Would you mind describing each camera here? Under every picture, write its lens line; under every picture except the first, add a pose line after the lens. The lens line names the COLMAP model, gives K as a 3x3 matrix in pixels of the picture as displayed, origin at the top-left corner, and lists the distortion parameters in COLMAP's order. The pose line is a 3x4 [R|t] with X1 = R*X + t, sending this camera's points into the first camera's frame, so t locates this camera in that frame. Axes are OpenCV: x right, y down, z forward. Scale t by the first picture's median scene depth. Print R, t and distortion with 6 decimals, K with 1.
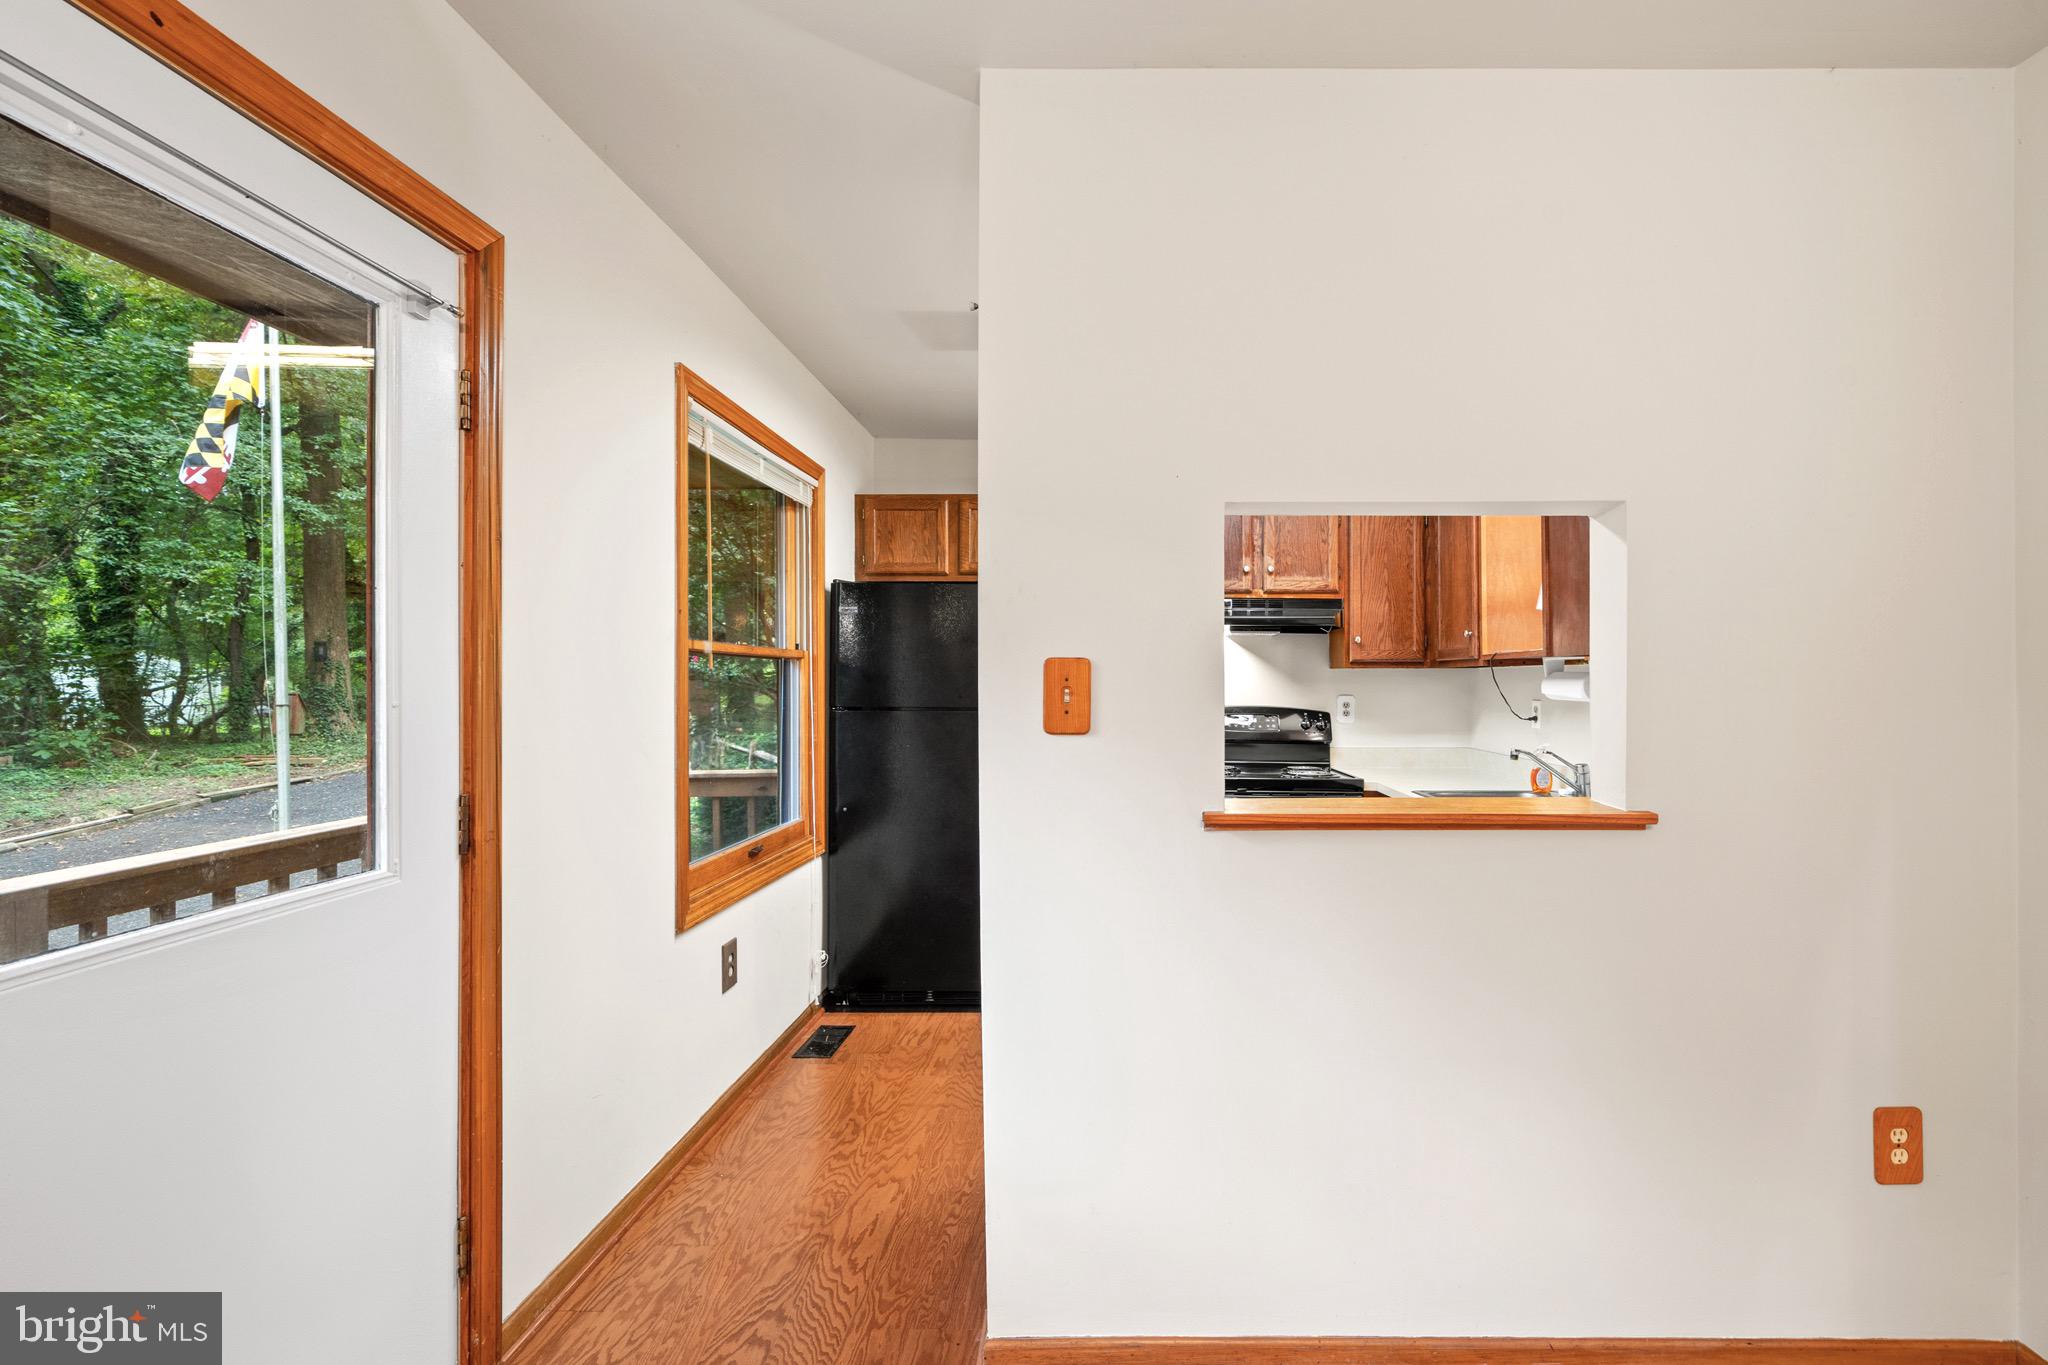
lens RADIAL K [[855.7, 0, 1131.1], [0, 855.7, 675.6], [0, 0, 1]] dist [-0.006512, -0.000263]
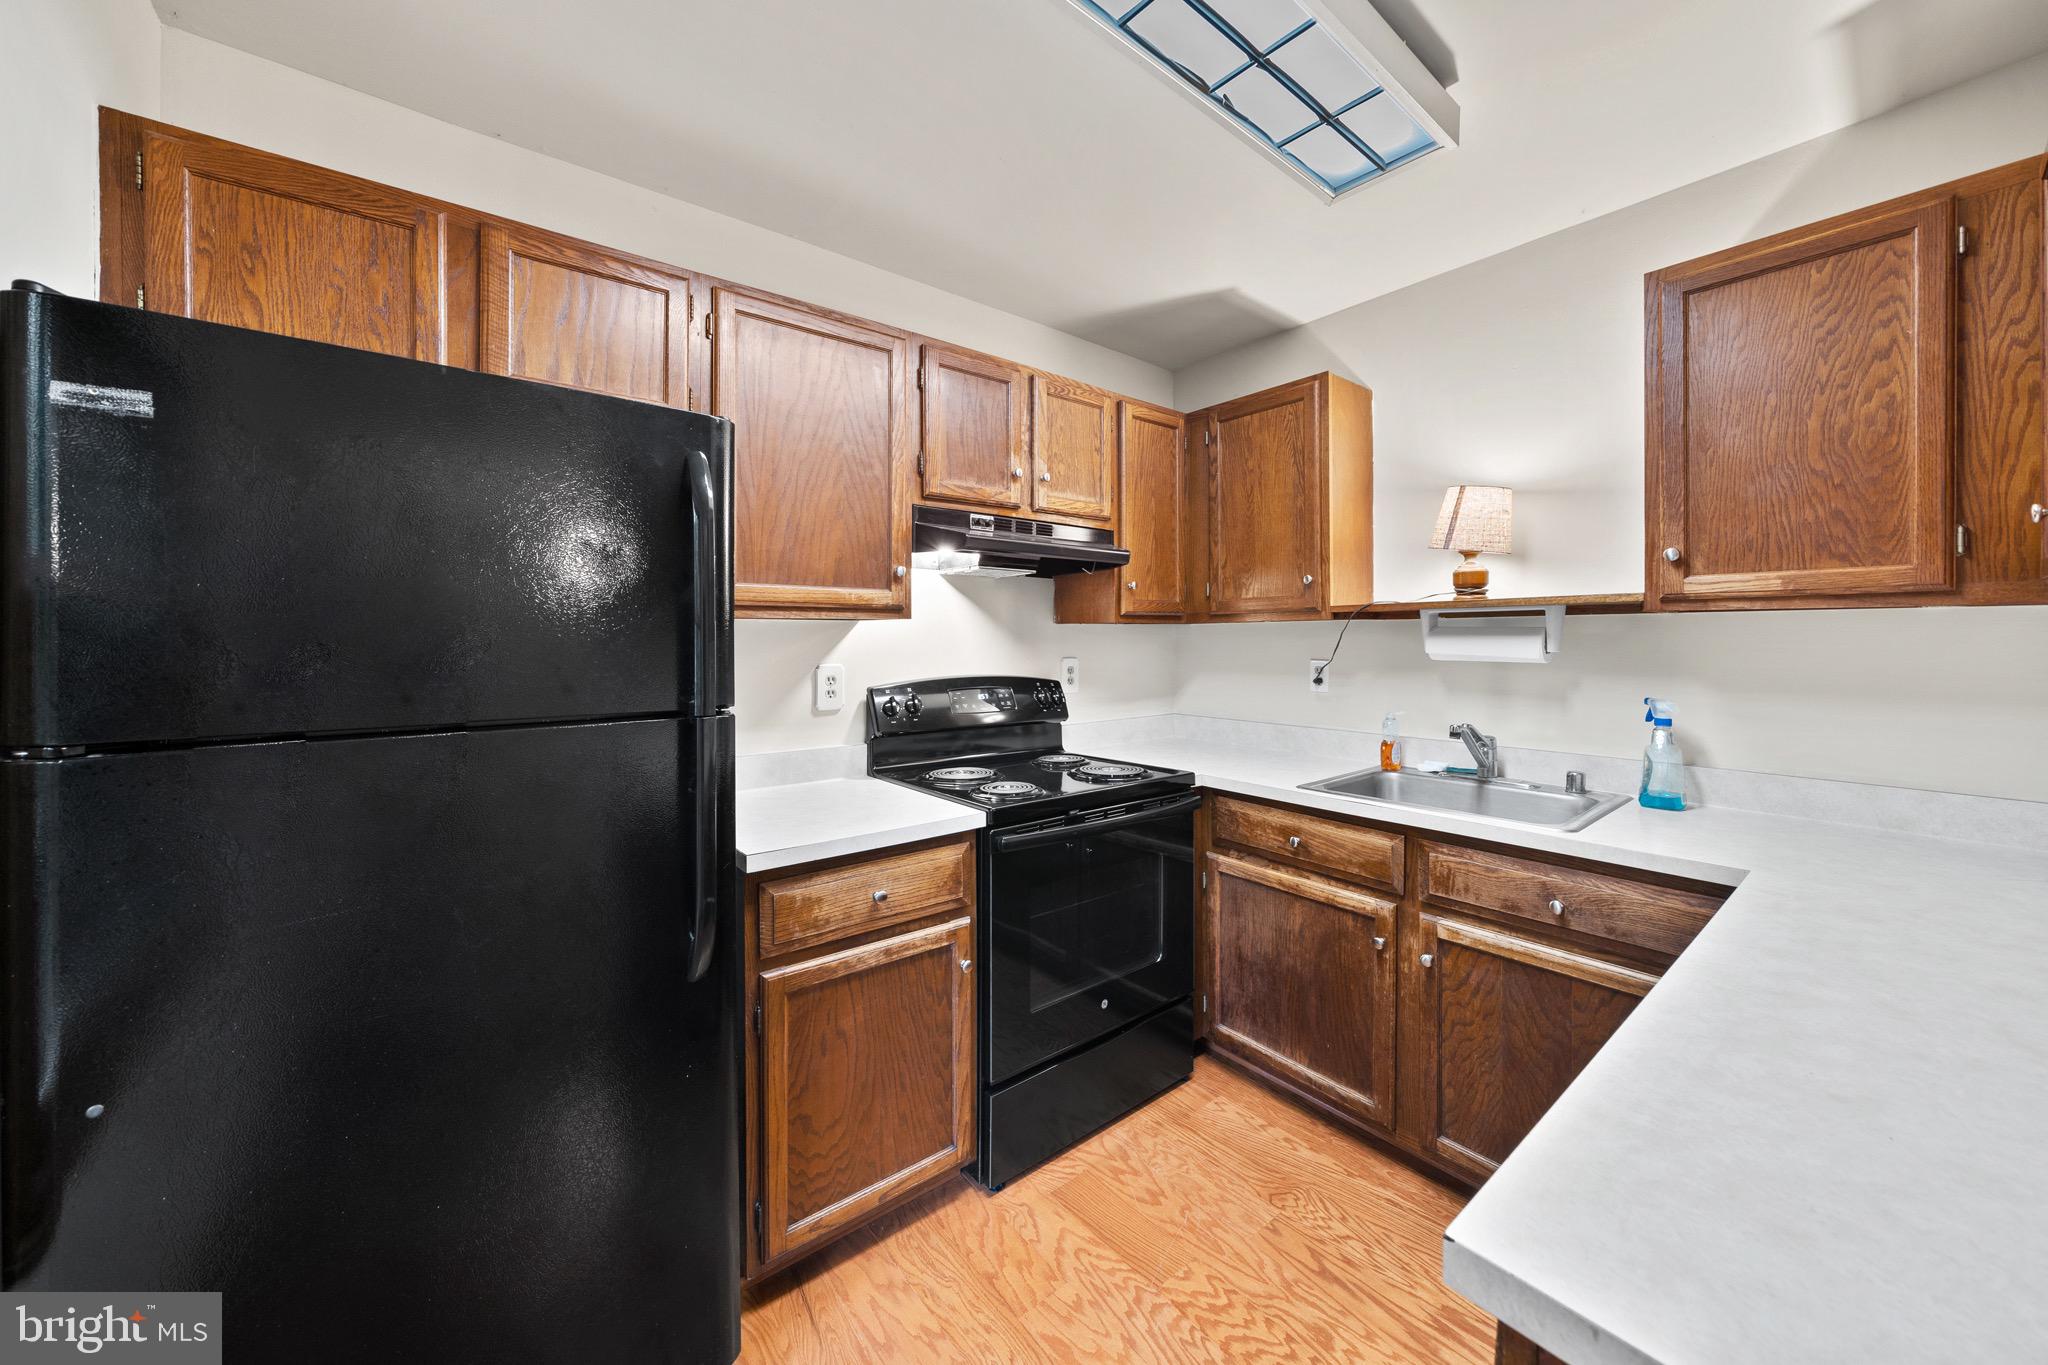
lens RADIAL K [[706.2, 0, 1016.5], [0, 706.2, 631.5], [0, 0, 1]] dist [-0.005366, -0.000796]
pose [[0.800154, 0.001292, 0.599794, -0.226520], [0.003260, 0.999974, -0.006504, 0.003799], [-0.599786, 0.007160, 0.800128, 0.641011]]
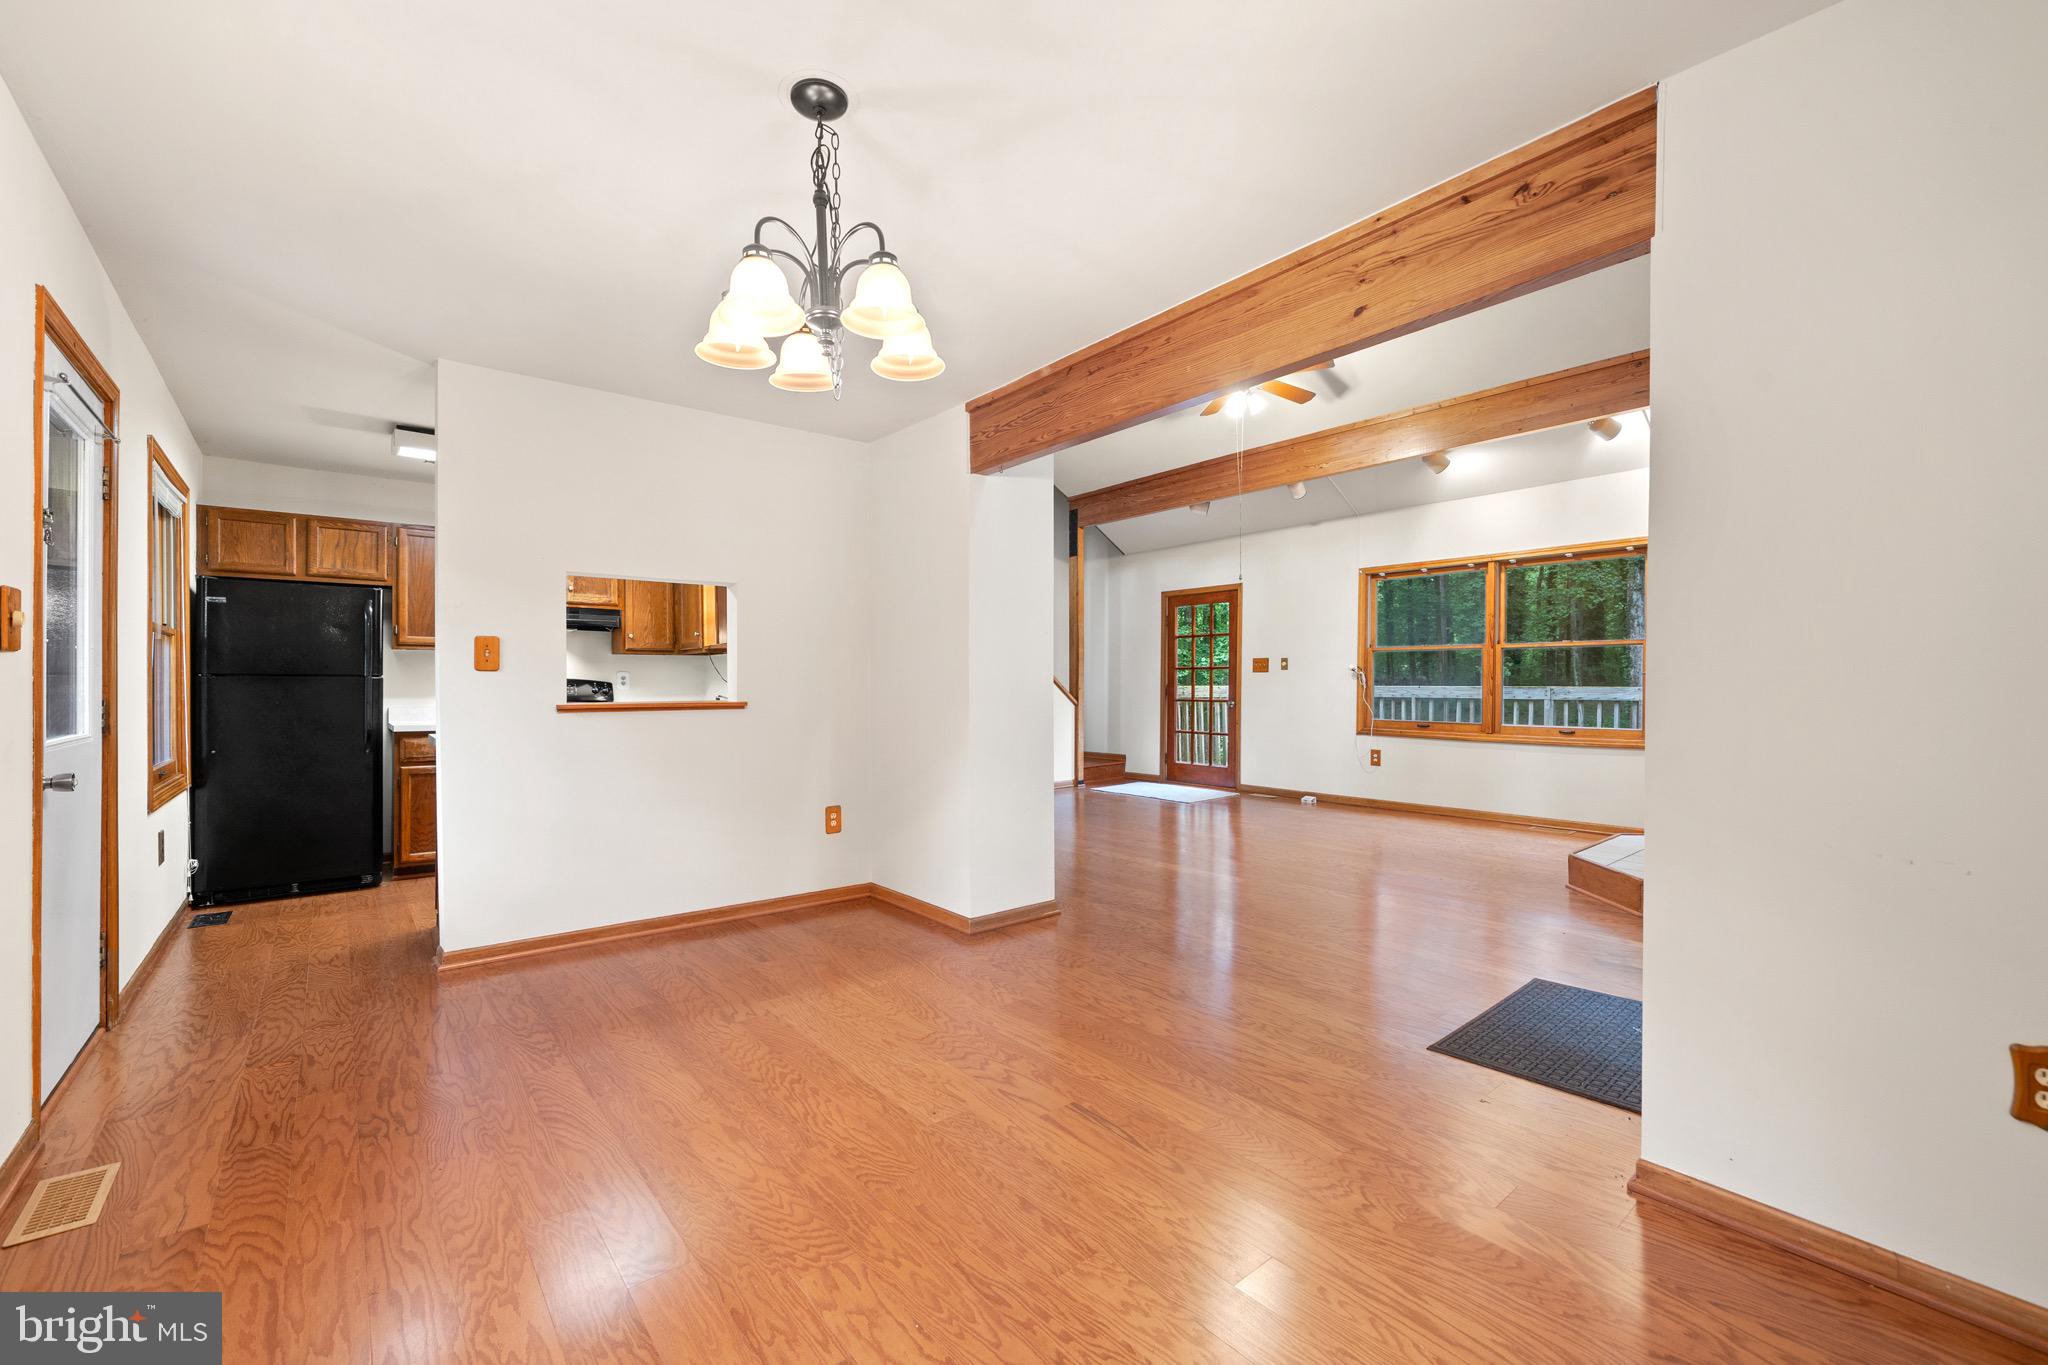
lens RADIAL K [[855.7, 0, 1028.3], [0, 855.7, 678.7], [0, 0, 1]] dist [-0.006512, -0.000263]
pose [[0.772364, 0.001408, 0.635179, -0.202937], [-0.000420, 0.999998, -0.001706, 0.046752], [-0.635181, 0.001051, 0.772363, -0.815293]]
